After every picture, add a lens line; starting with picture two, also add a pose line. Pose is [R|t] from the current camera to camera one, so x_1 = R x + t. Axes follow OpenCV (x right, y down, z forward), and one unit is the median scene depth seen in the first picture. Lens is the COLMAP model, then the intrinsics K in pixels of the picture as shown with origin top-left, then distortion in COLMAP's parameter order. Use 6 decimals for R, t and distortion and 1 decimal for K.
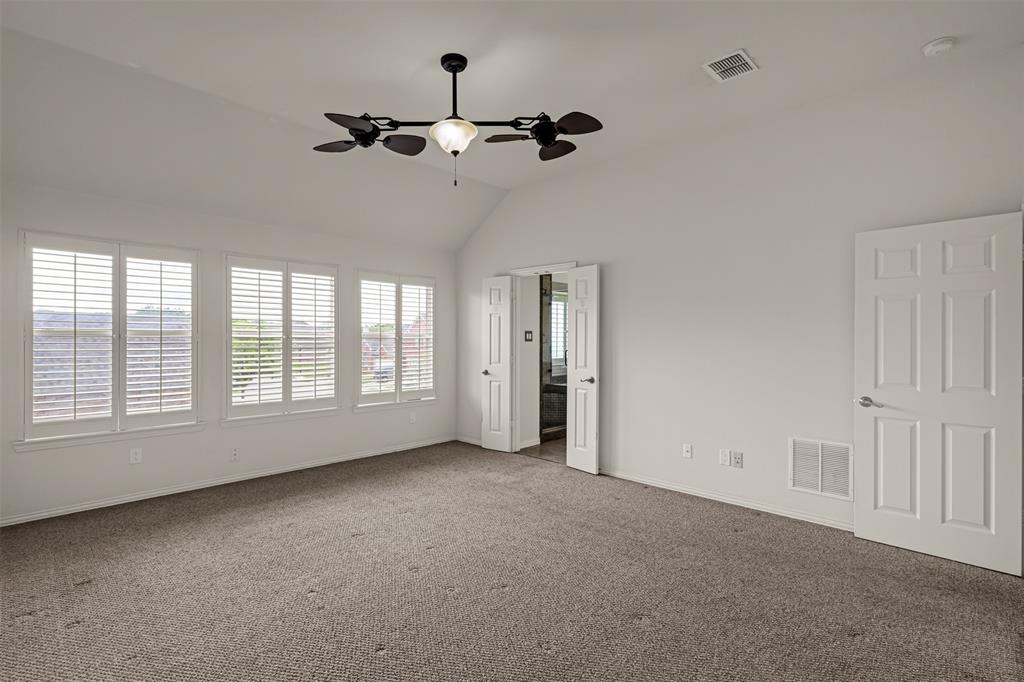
lens RADIAL K [[490.0, 0, 512.0], [0, 490.0, 341.0], [0, 0, 1]] dist [0.033394, 0.000225]
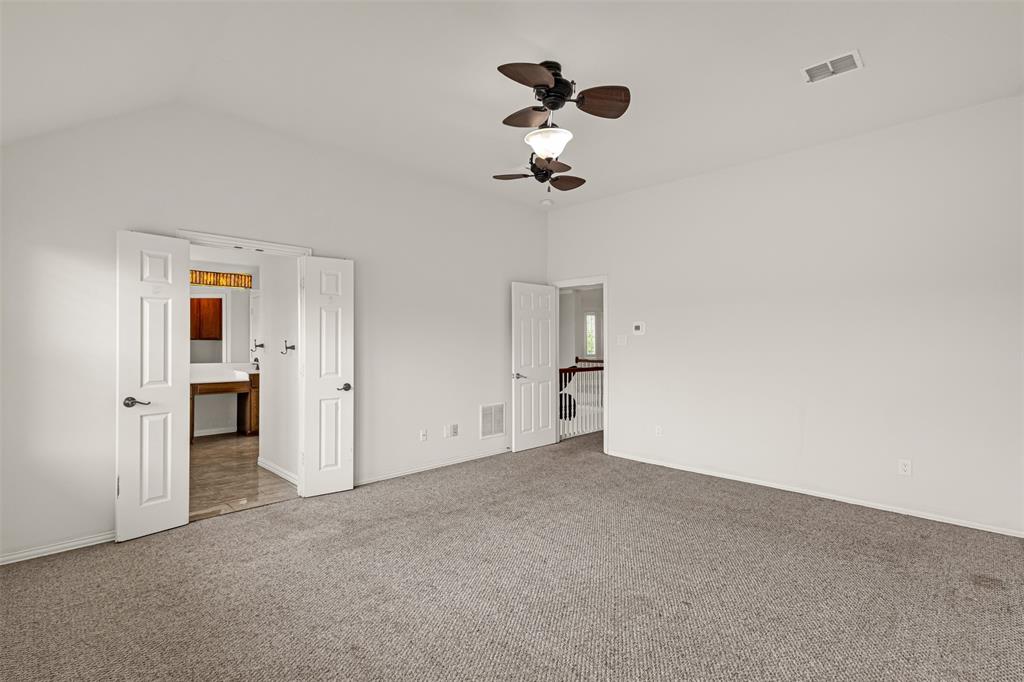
lens RADIAL K [[472.4, 0, 508.0], [0, 472.4, 341.0], [0, 0, 1]] dist [0.003587, 0.000797]
pose [[0.028023, -0.002065, 0.999605, -0.705042], [0.001153, 0.999997, 0.002033, -0.006669], [-0.999607, 0.001096, 0.028025, 0.685644]]
